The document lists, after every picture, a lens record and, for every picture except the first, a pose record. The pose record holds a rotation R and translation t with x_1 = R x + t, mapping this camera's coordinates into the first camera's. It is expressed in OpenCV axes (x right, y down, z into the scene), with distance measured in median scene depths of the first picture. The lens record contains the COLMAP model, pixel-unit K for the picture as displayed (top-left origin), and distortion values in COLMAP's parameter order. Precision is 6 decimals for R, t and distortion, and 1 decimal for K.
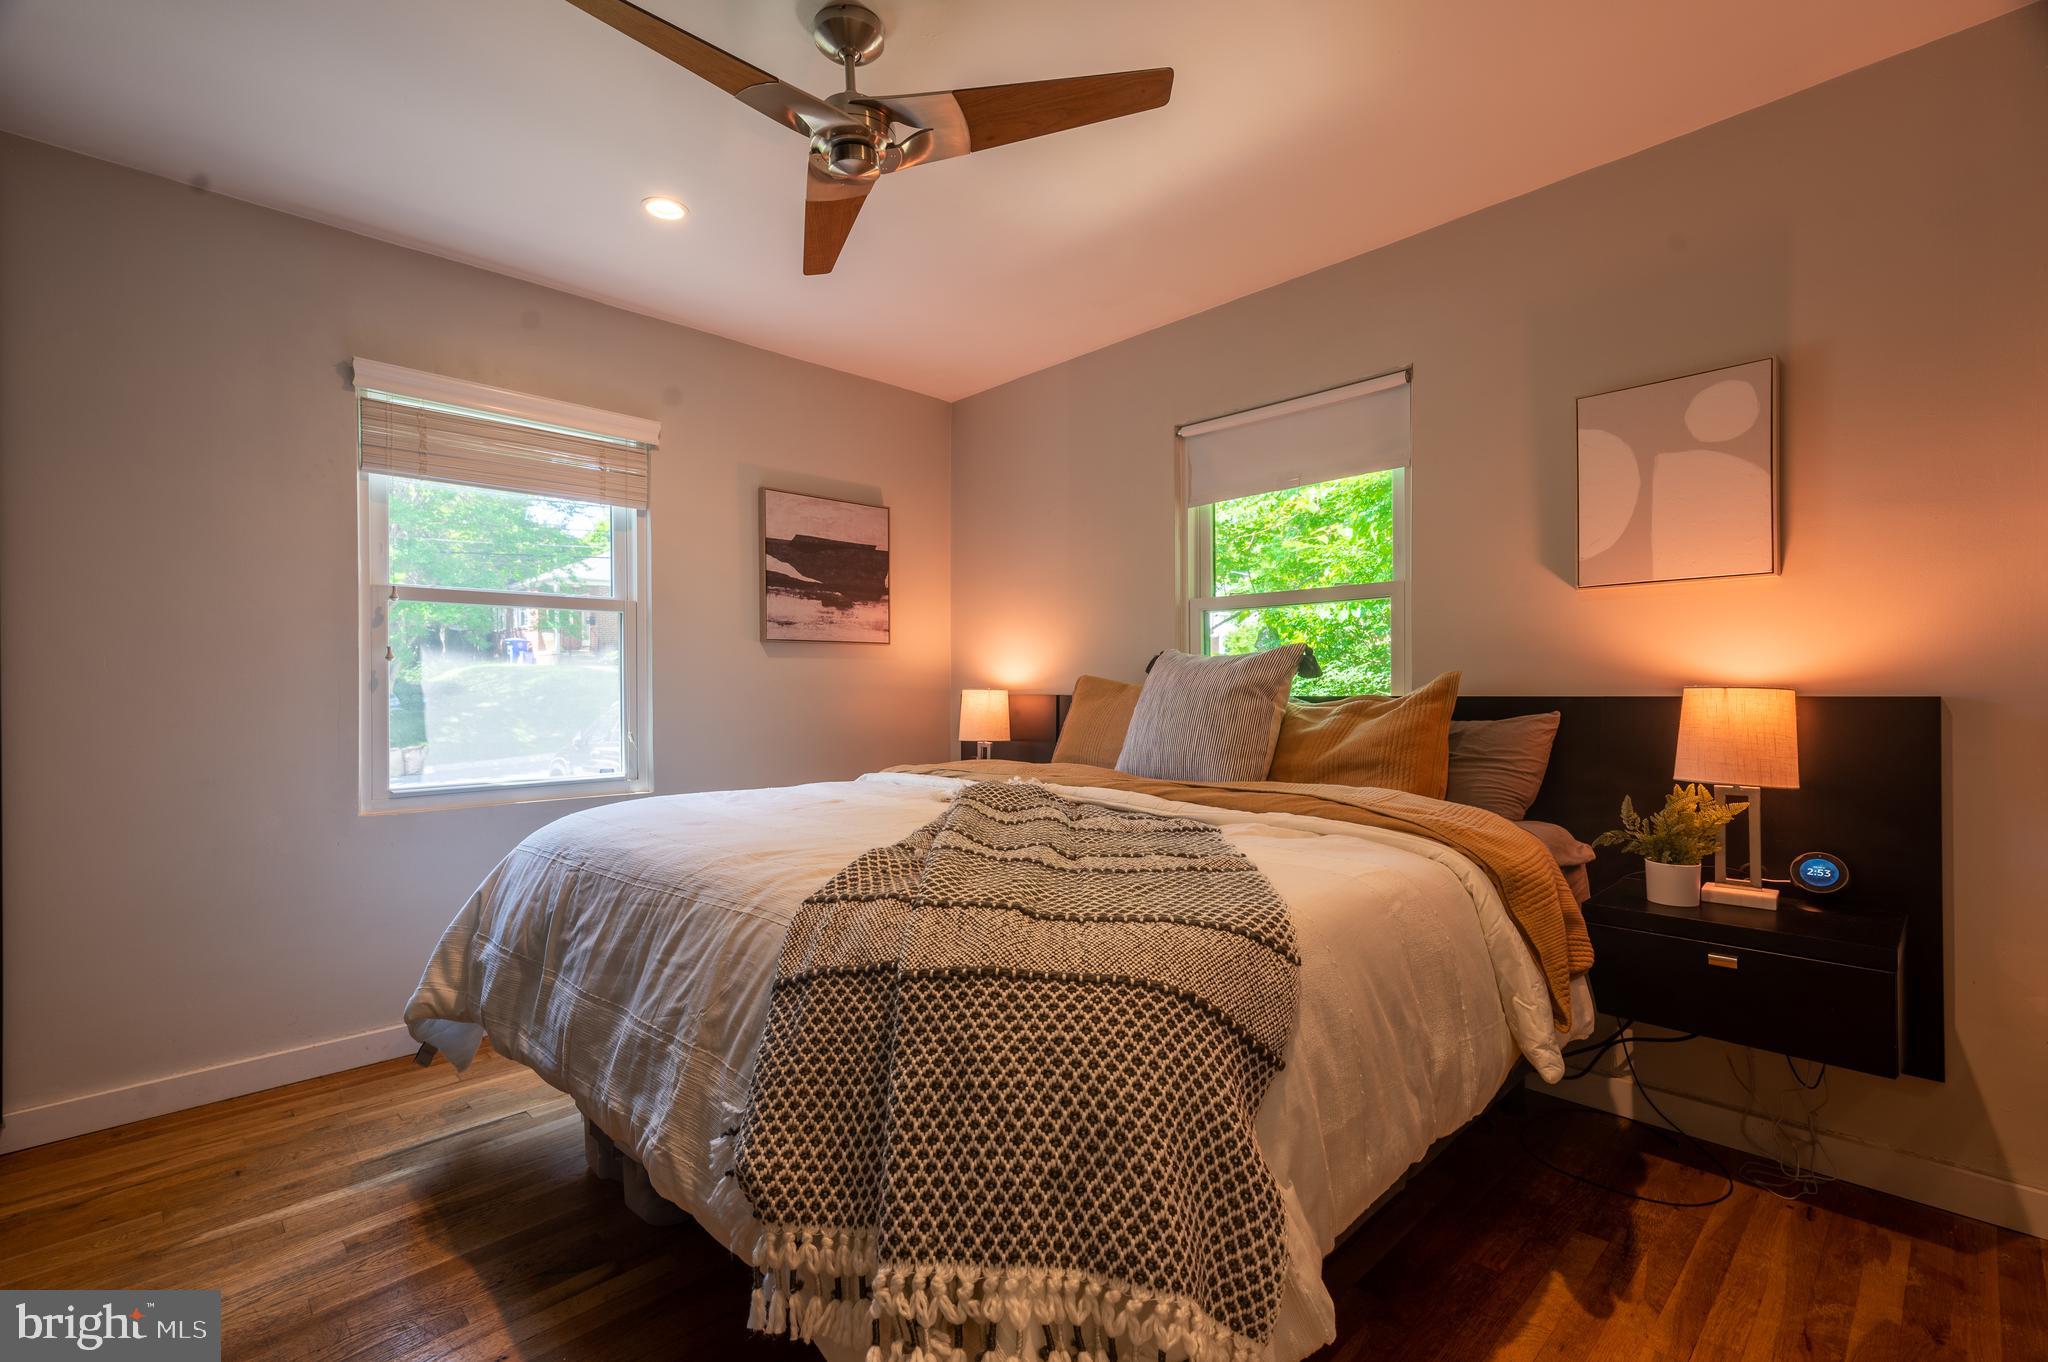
lens RADIAL K [[913.3, 0, 1019.9], [0, 913.3, 686.5], [0, 0, 1]] dist [0.019392, -0.001133]
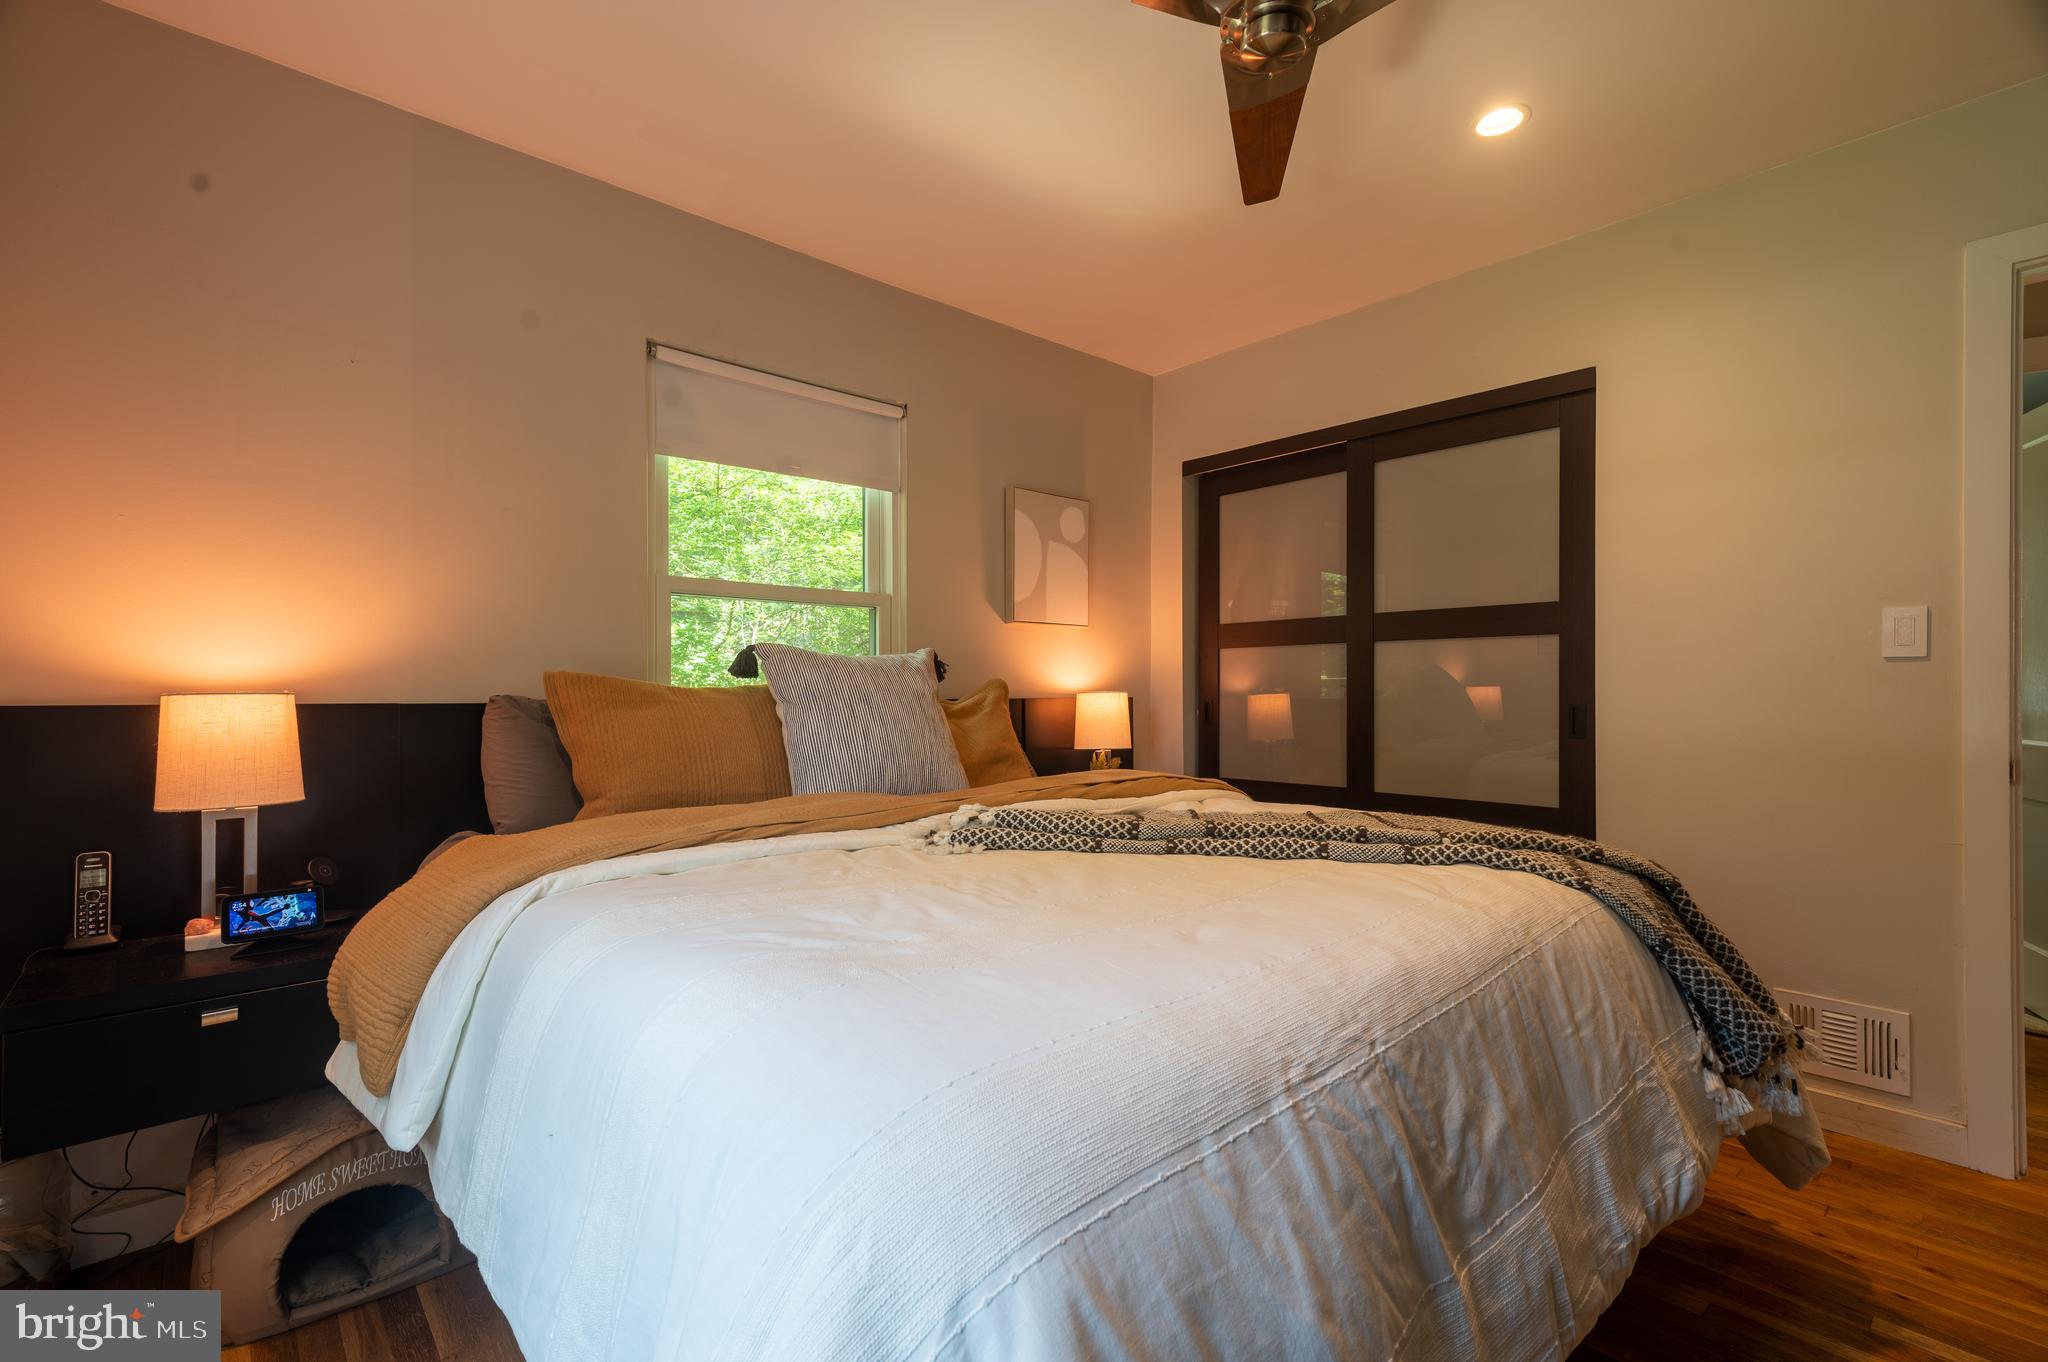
lens RADIAL K [[913.3, 0, 1019.9], [0, 913.3, 686.5], [0, 0, 1]] dist [0.019392, -0.001133]
pose [[0.038605, 0.009718, 0.999207, -0.706342], [-0.000509, 0.999953, -0.009706, 0.005950], [-0.999254, -0.000134, 0.038609, 0.845402]]
